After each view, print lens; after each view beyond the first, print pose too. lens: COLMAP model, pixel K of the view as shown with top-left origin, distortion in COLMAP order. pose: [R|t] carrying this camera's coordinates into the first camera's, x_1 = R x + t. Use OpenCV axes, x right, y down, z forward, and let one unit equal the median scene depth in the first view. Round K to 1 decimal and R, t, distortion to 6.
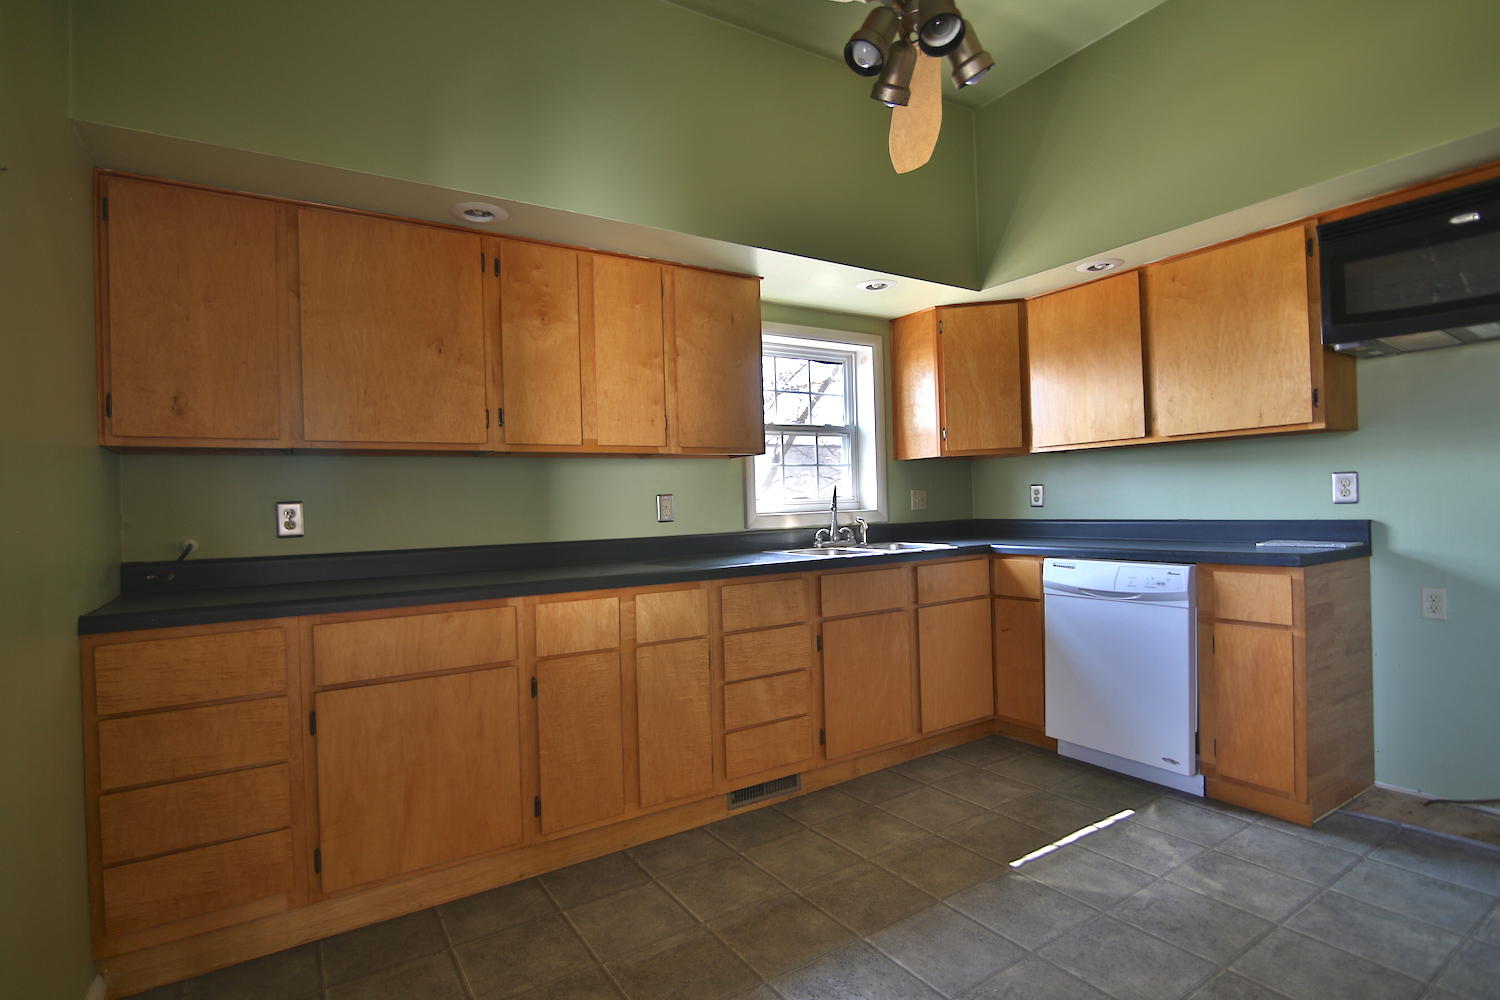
lens RADIAL K [[725.1, 0, 741.9], [0, 725.1, 505.2], [0, 0, 1]] dist [-0.015444, -0.001299]
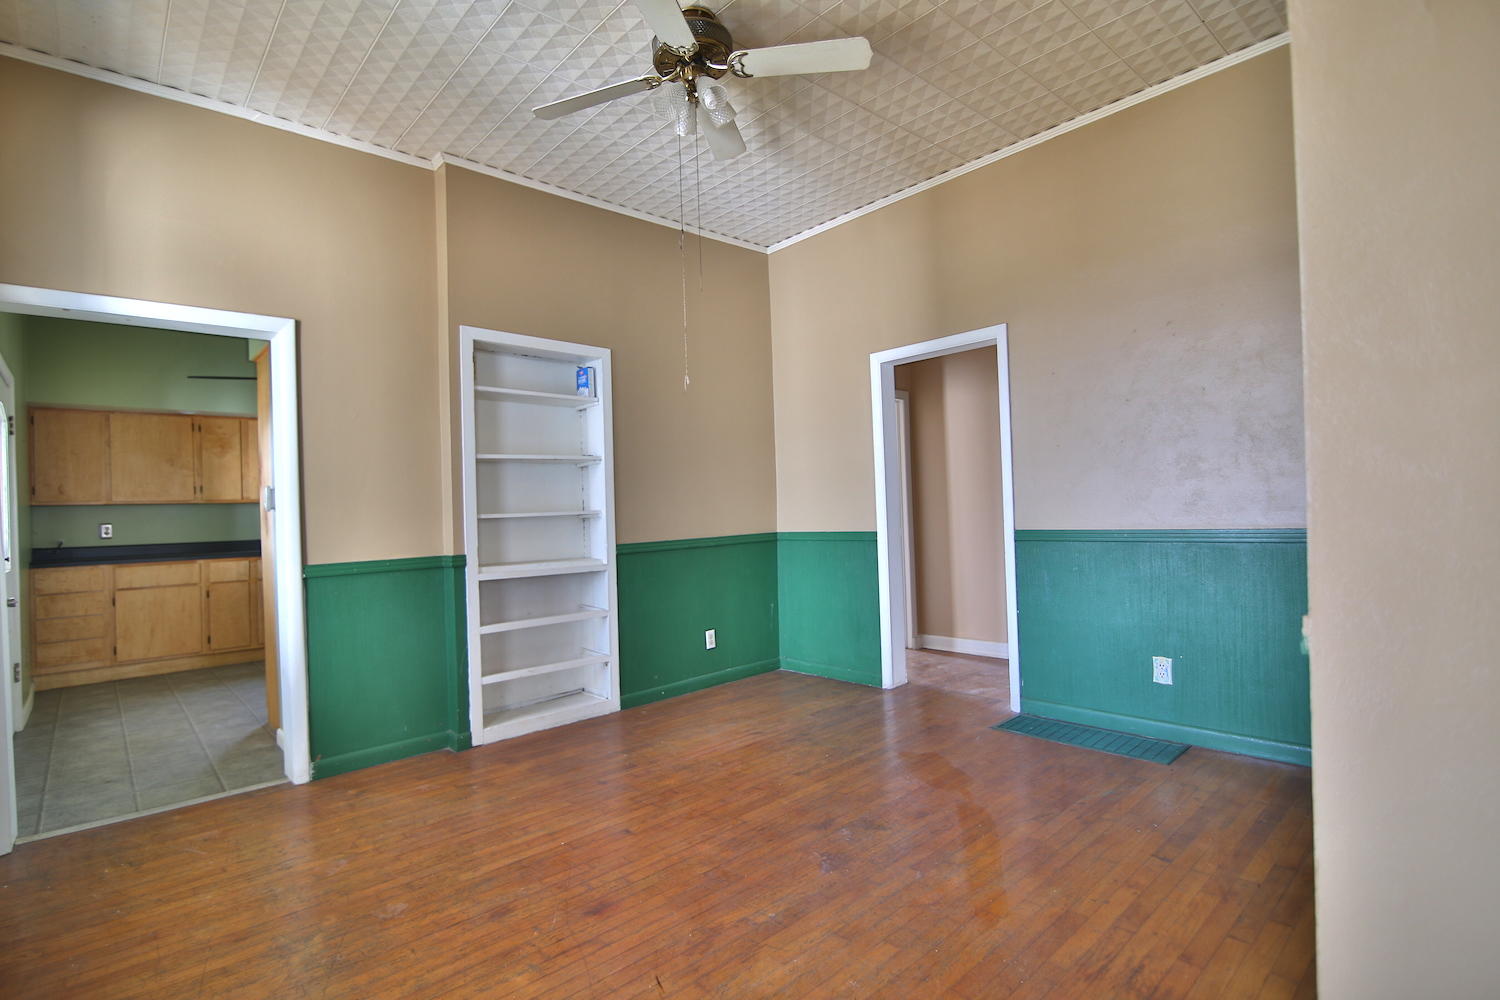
lens RADIAL K [[725.1, 0, 747.2], [0, 725.1, 504.5], [0, 0, 1]] dist [-0.015444, -0.001299]
pose [[0.986947, 0.000902, 0.161046, 0.931470], [0.000949, 0.999934, -0.011420, -0.033440], [-0.161045, 0.011424, 0.986881, -1.442956]]
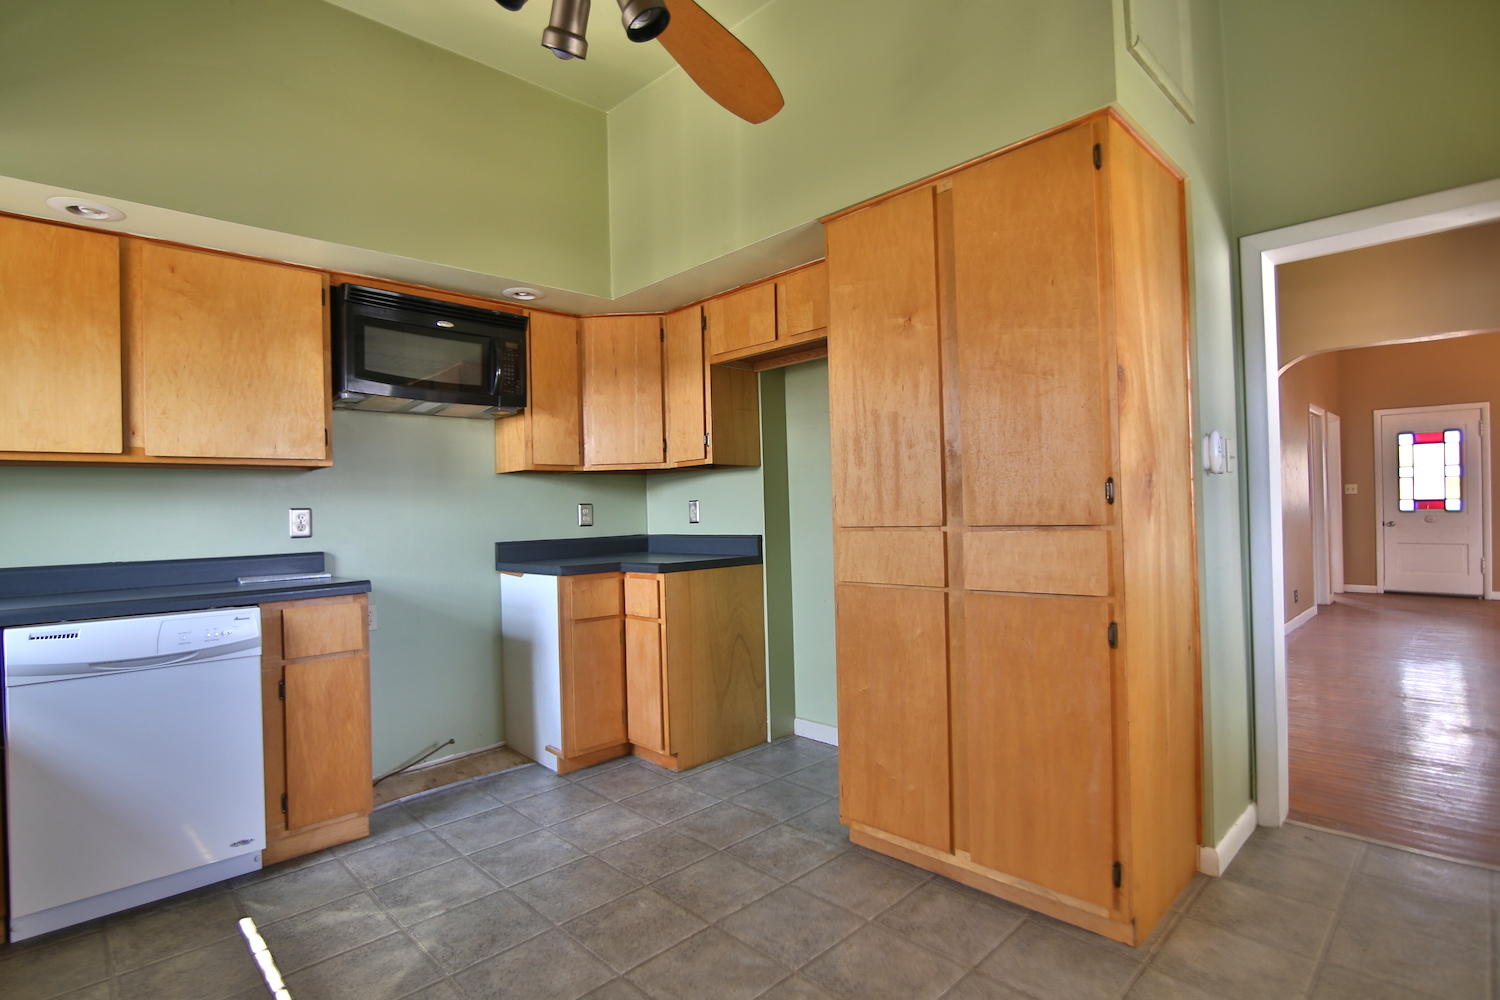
lens RADIAL K [[725.1, 0, 741.8], [0, 725.1, 498.9], [0, 0, 1]] dist [-0.015444, -0.001299]
pose [[-0.189103, 0.049231, 0.980722, -0.656106], [0.033120, 0.998494, -0.043737, 0.017819], [-0.981399, 0.024211, -0.190449, 1.059909]]
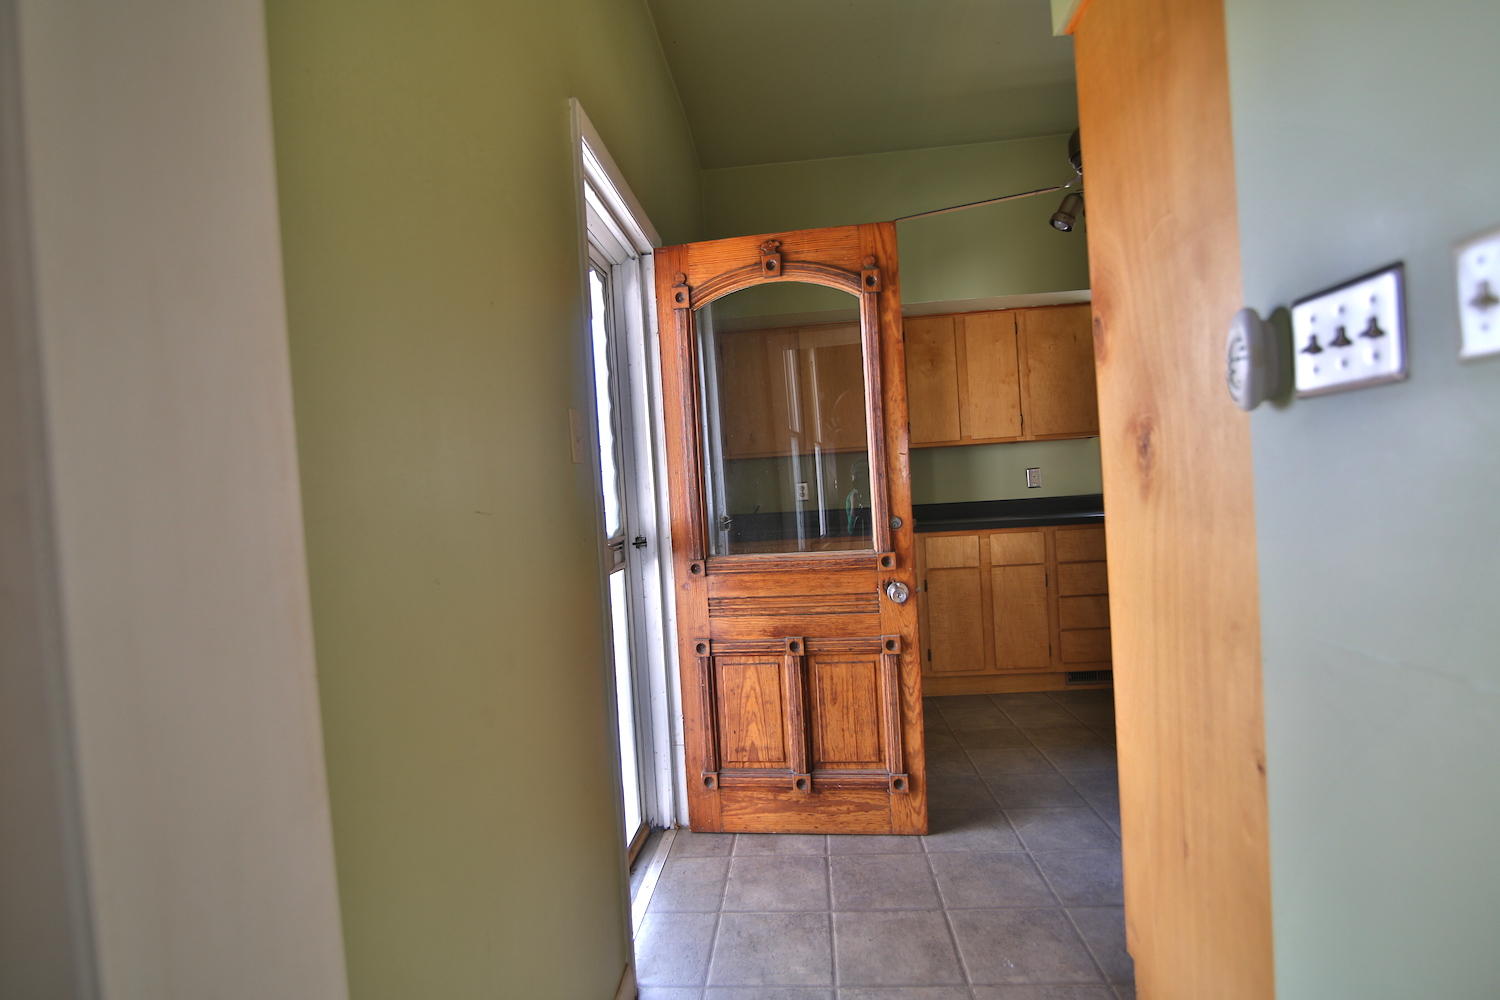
lens RADIAL K [[725.1, 0, 745.9], [0, 725.1, 504.7], [0, 0, 1]] dist [-0.015444, -0.001299]
pose [[0.803660, -0.010832, -0.594990, 0.299346], [0.033627, 0.999063, 0.027231, -0.001705], [0.594137, -0.041892, 0.803272, -0.477608]]
